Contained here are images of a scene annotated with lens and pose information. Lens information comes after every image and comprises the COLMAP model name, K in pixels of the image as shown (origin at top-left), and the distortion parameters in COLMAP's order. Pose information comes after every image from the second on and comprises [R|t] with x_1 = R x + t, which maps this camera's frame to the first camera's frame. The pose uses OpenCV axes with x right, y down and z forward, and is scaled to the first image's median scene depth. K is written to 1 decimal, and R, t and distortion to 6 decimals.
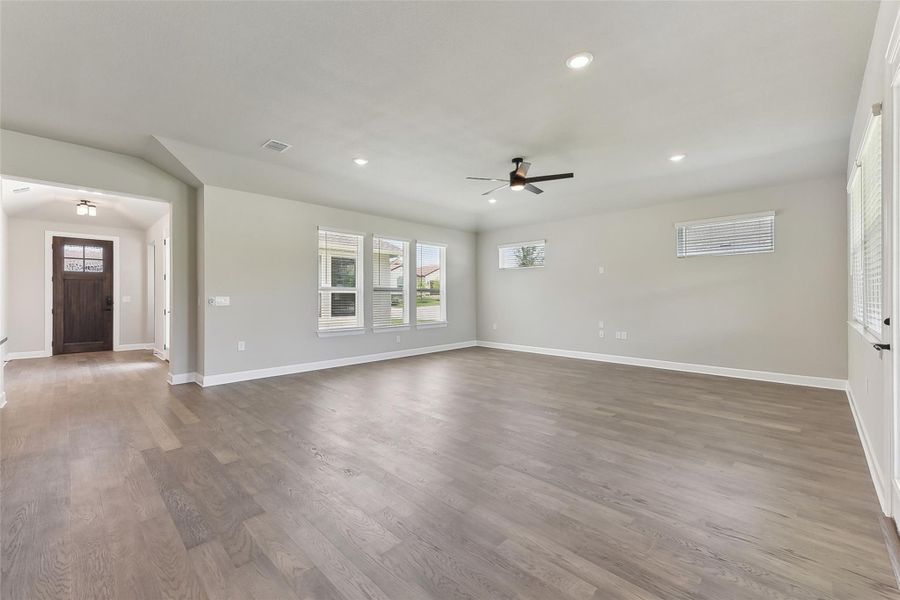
lens RADIAL K [[370.8, 0, 450.4], [0, 370.8, 295.9], [0, 0, 1]] dist [0.008127, 0.000076]
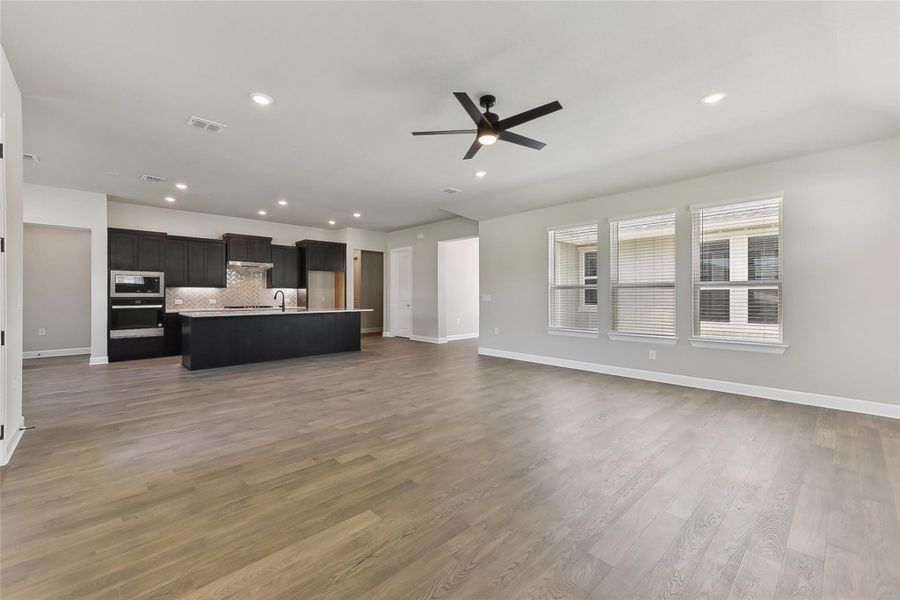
lens RADIAL K [[370.8, 0, 450.4], [0, 370.8, 295.9], [0, 0, 1]] dist [0.008127, 0.000076]
pose [[-0.036348, 0.000851, -0.999339, 0.968148], [0.001926, 0.999998, 0.000782, 0.002317], [0.999337, -0.001896, -0.036350, 1.049962]]
